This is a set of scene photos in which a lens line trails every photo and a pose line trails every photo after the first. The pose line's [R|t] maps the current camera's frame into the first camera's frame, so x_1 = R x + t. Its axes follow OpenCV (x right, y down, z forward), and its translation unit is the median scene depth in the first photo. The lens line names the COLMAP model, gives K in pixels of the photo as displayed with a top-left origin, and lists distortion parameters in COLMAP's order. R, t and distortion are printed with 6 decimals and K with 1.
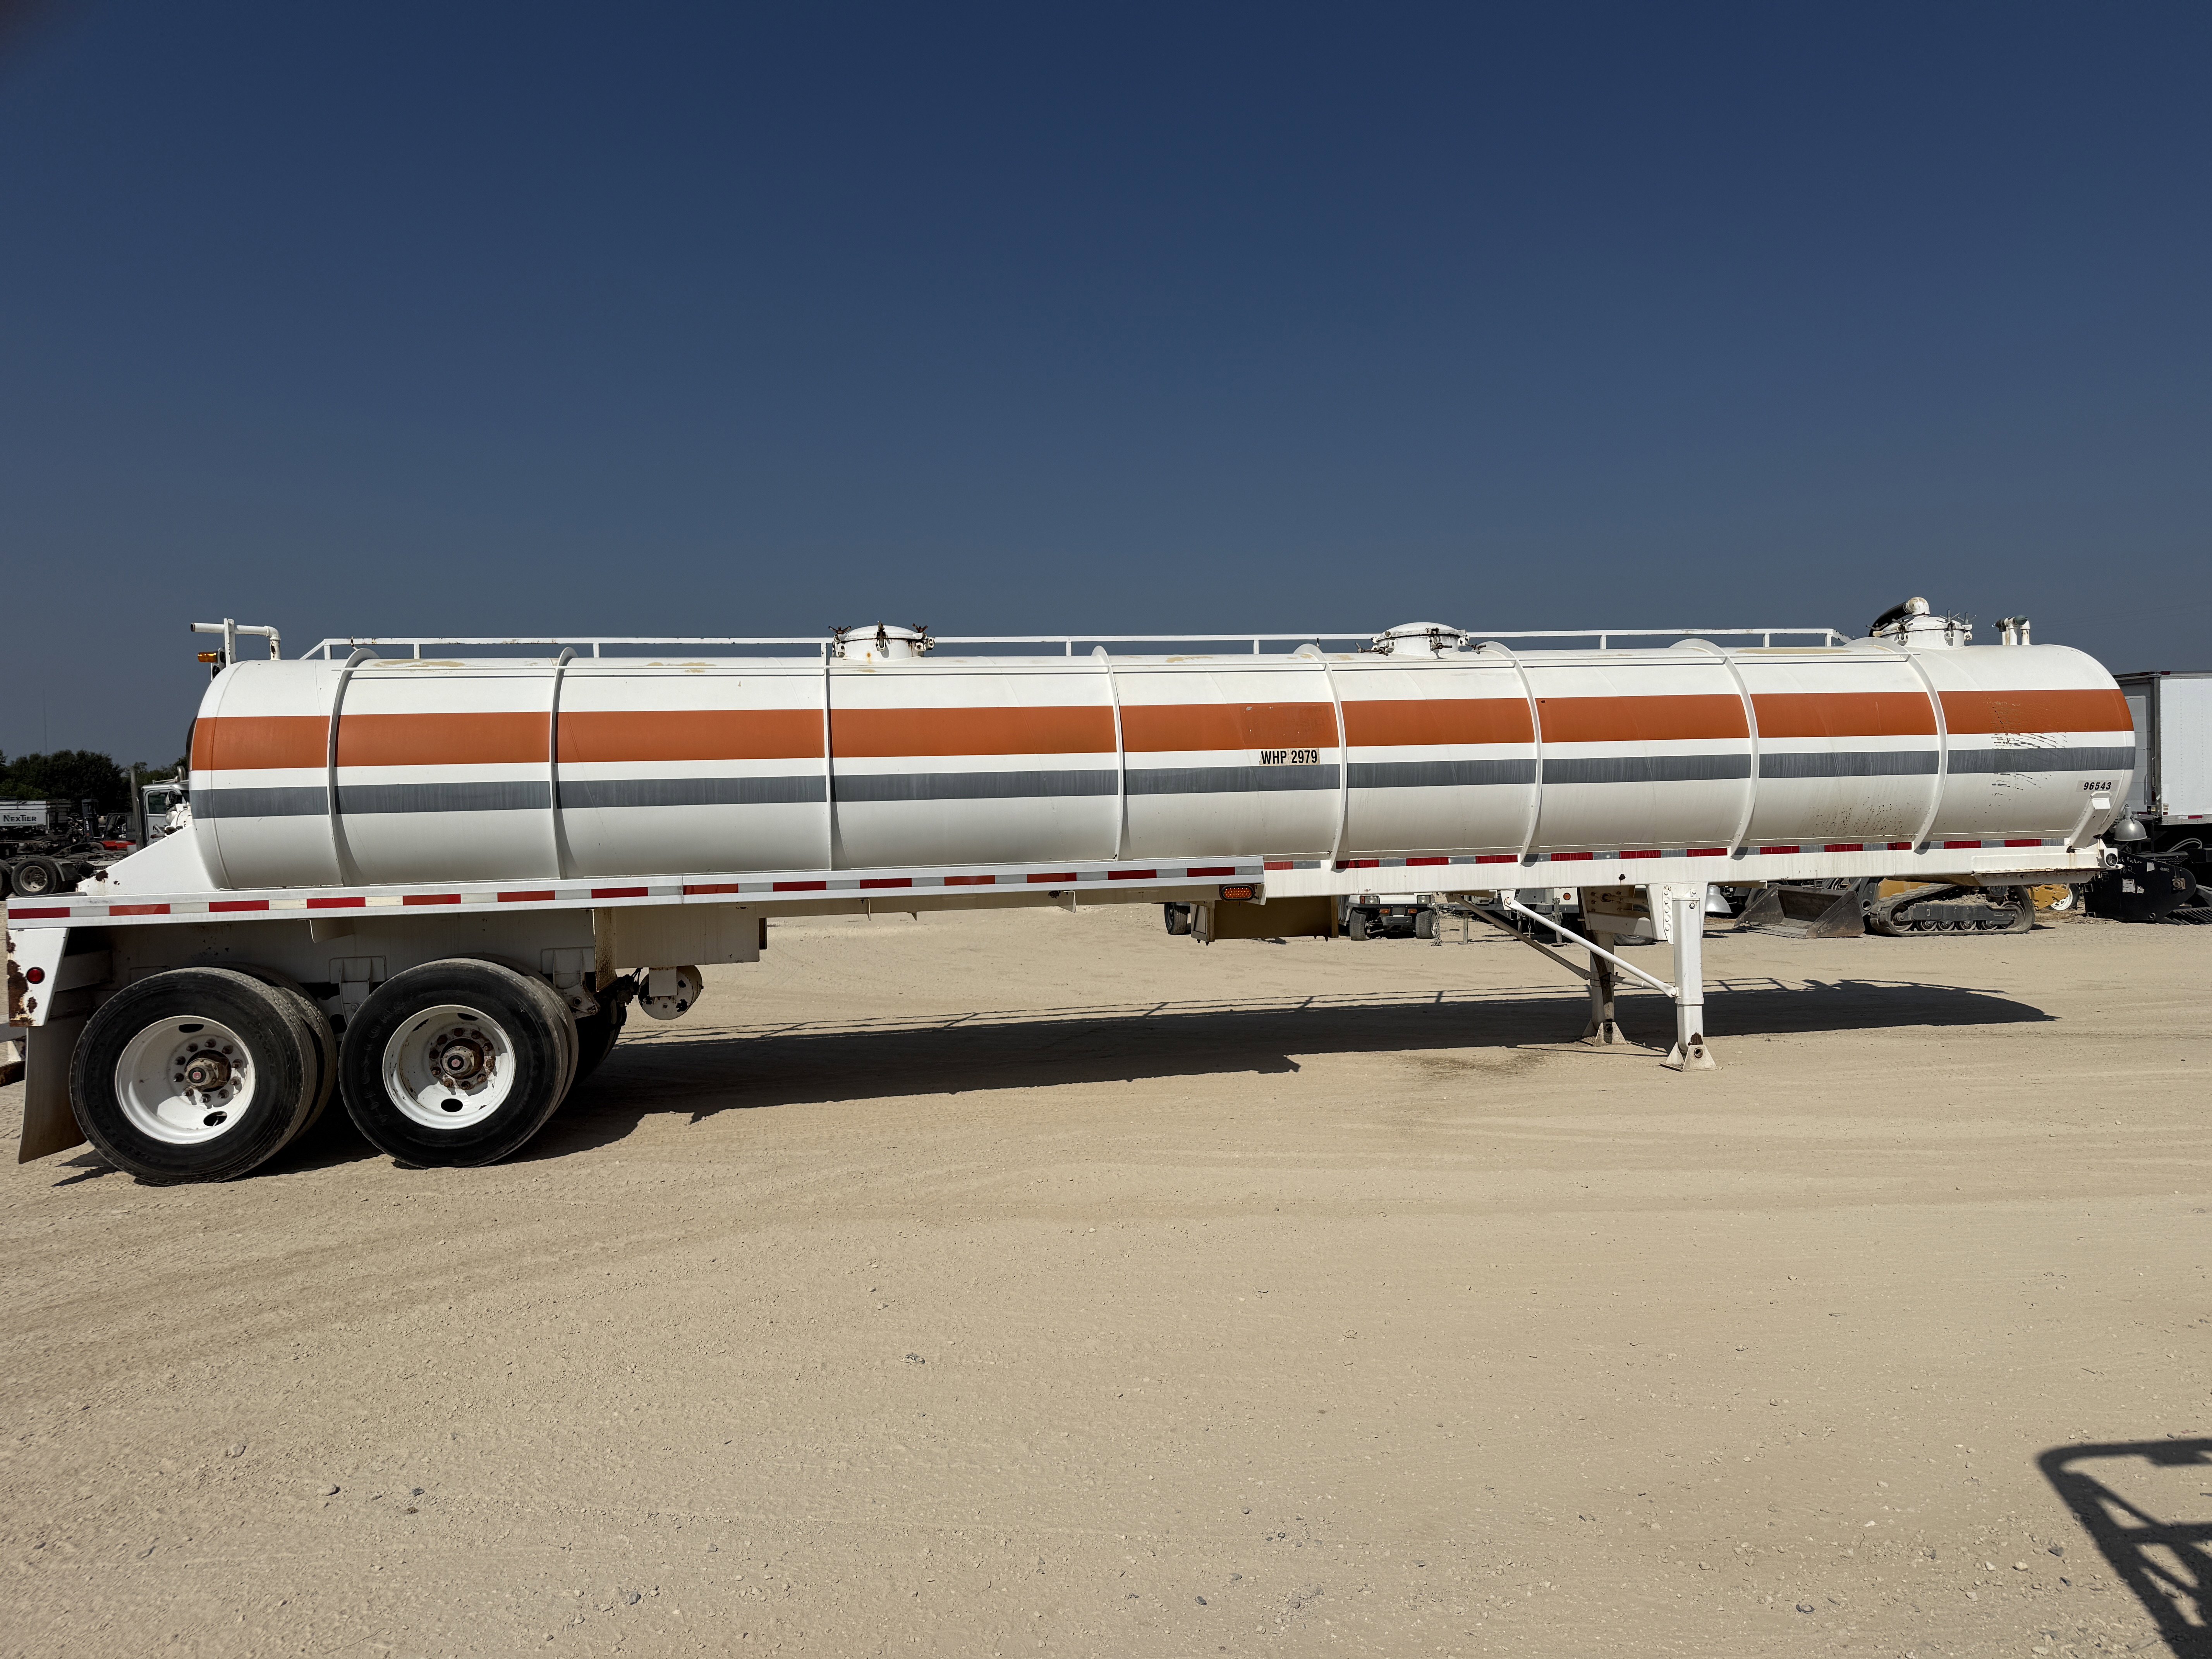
lens RADIAL K [[1570.4, 0, 1106.0], [0, 1570.4, 829.5], [0, 0, 1]] dist [0.046096, -0.065481]
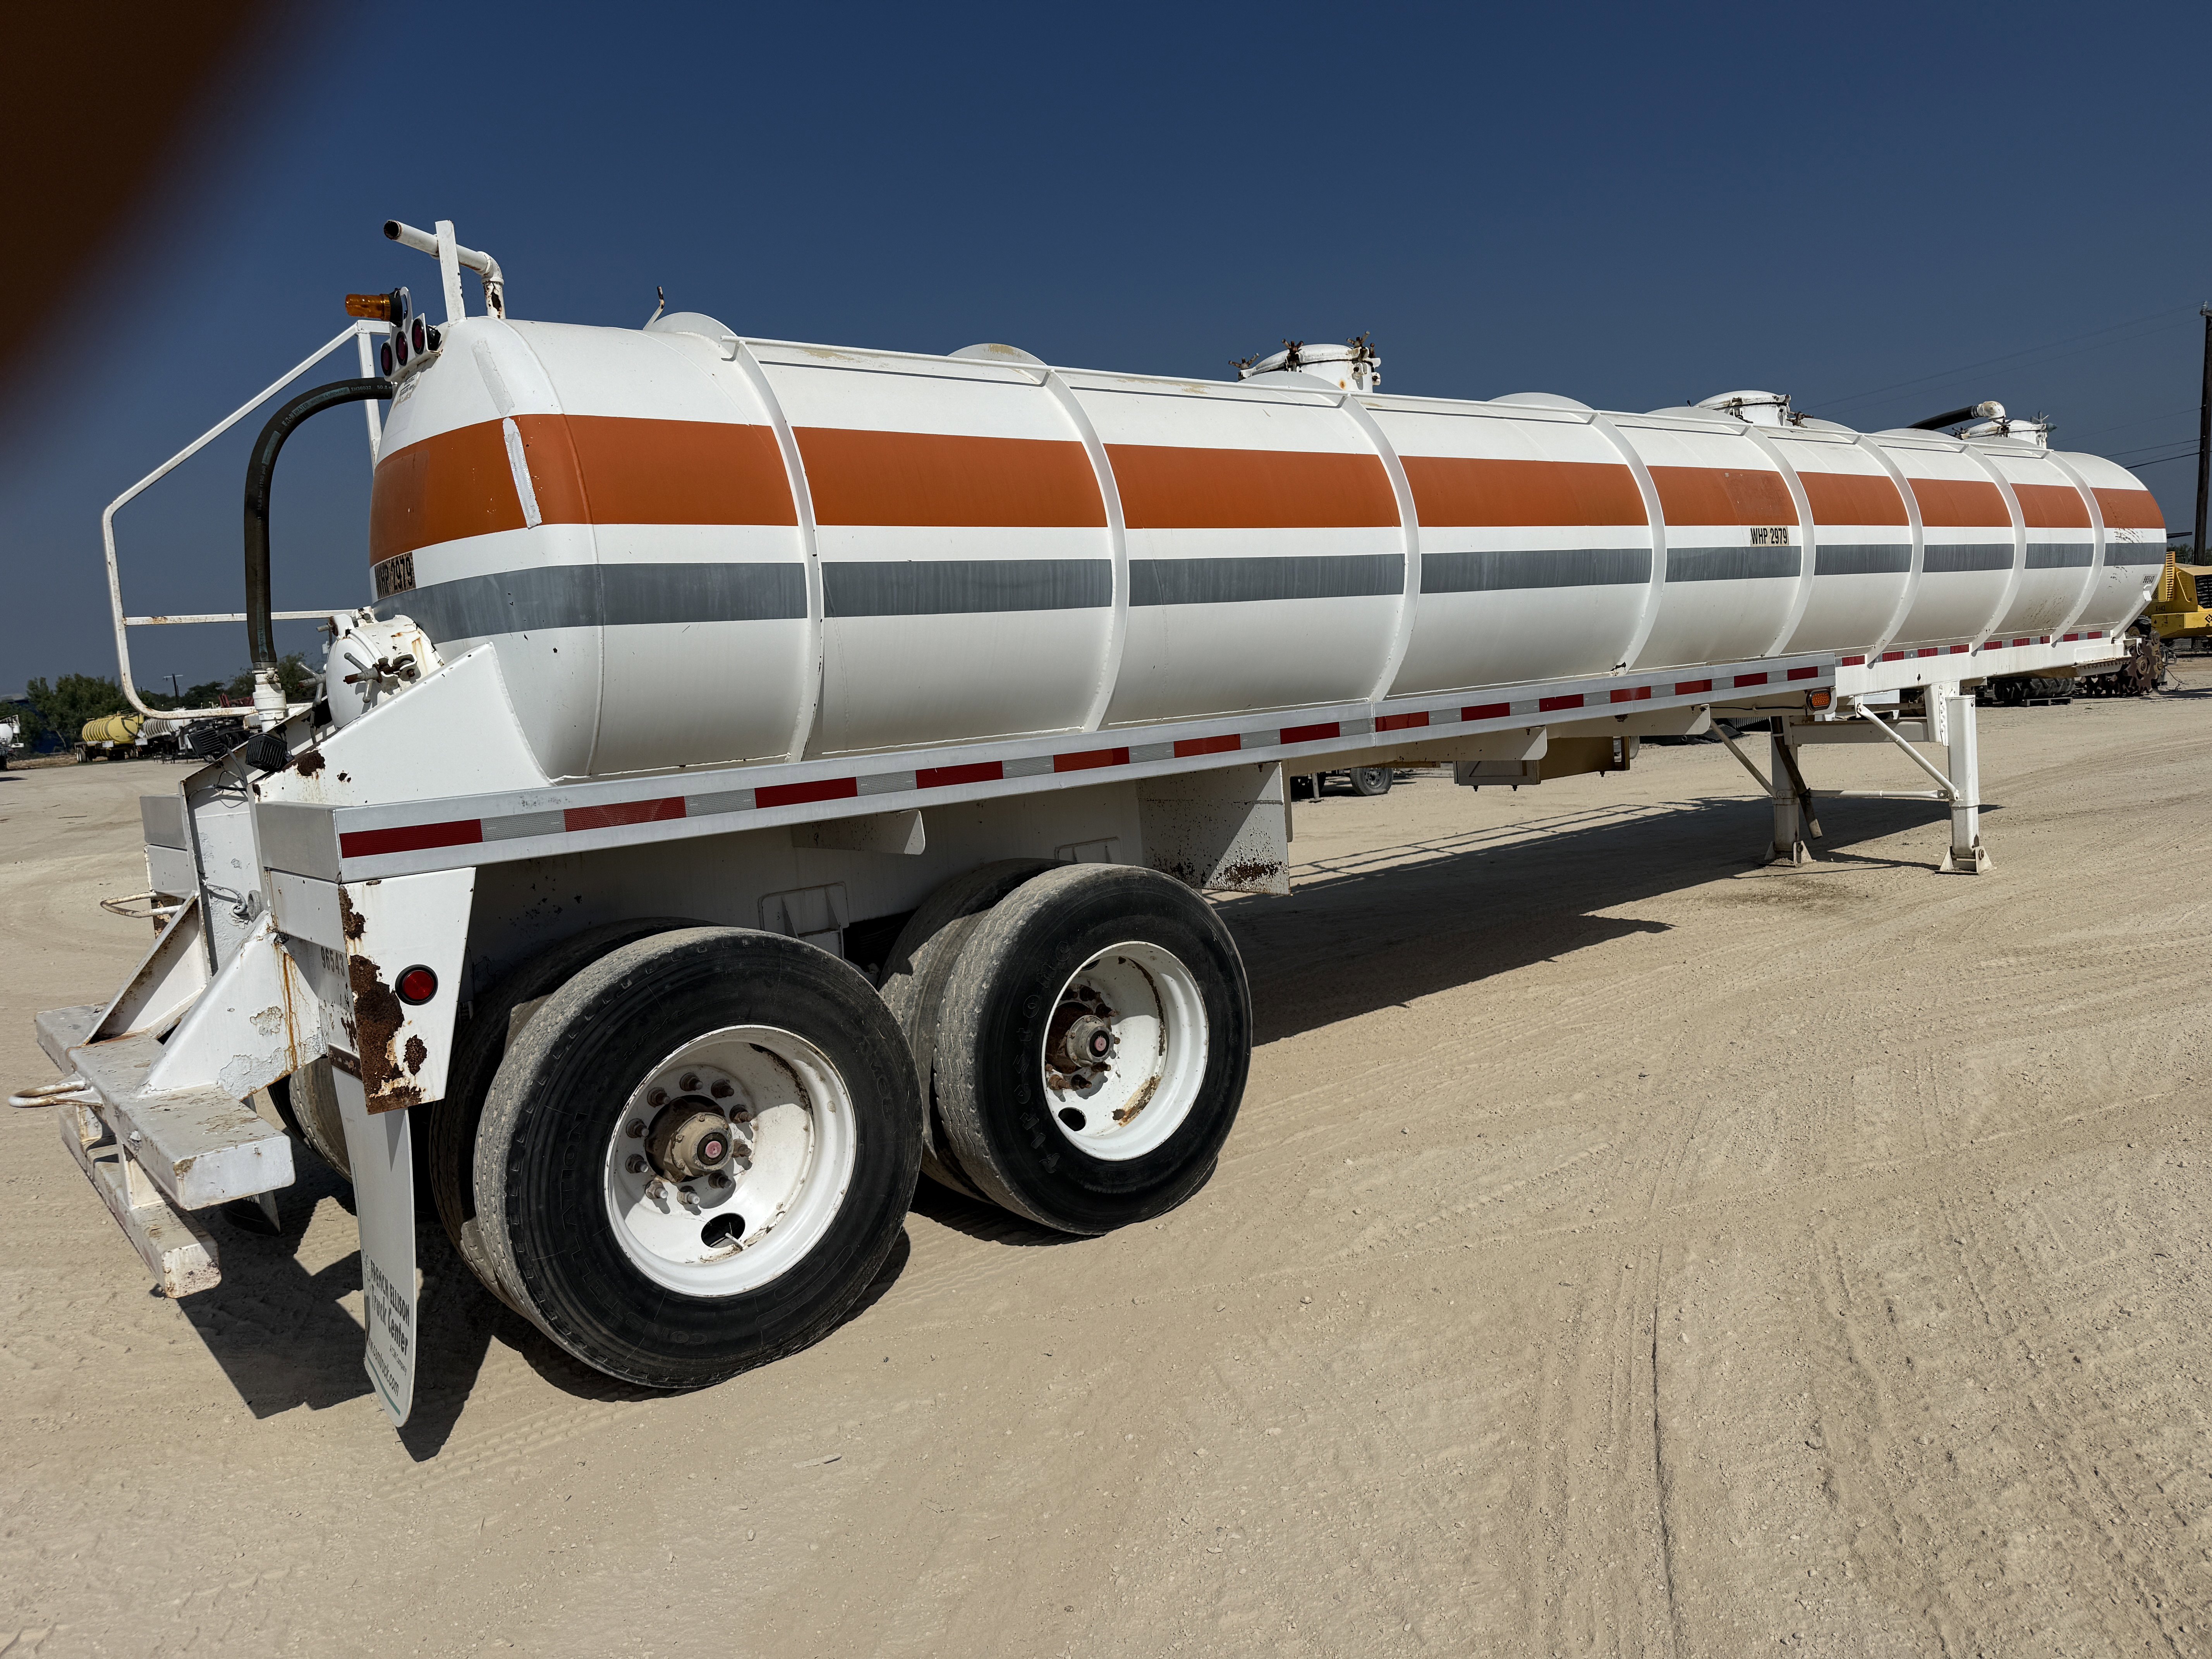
lens RADIAL K [[1535.8, 0, 1106.0], [0, 1535.8, 829.5], [0, 0, 1]] dist [0.037658, -0.000780]
pose [[0.866092, -0.086607, 0.492325, -0.691858], [0.057773, 0.995620, 0.073510, 0.029911], [-0.496535, -0.035223, 0.867302, 0.530213]]
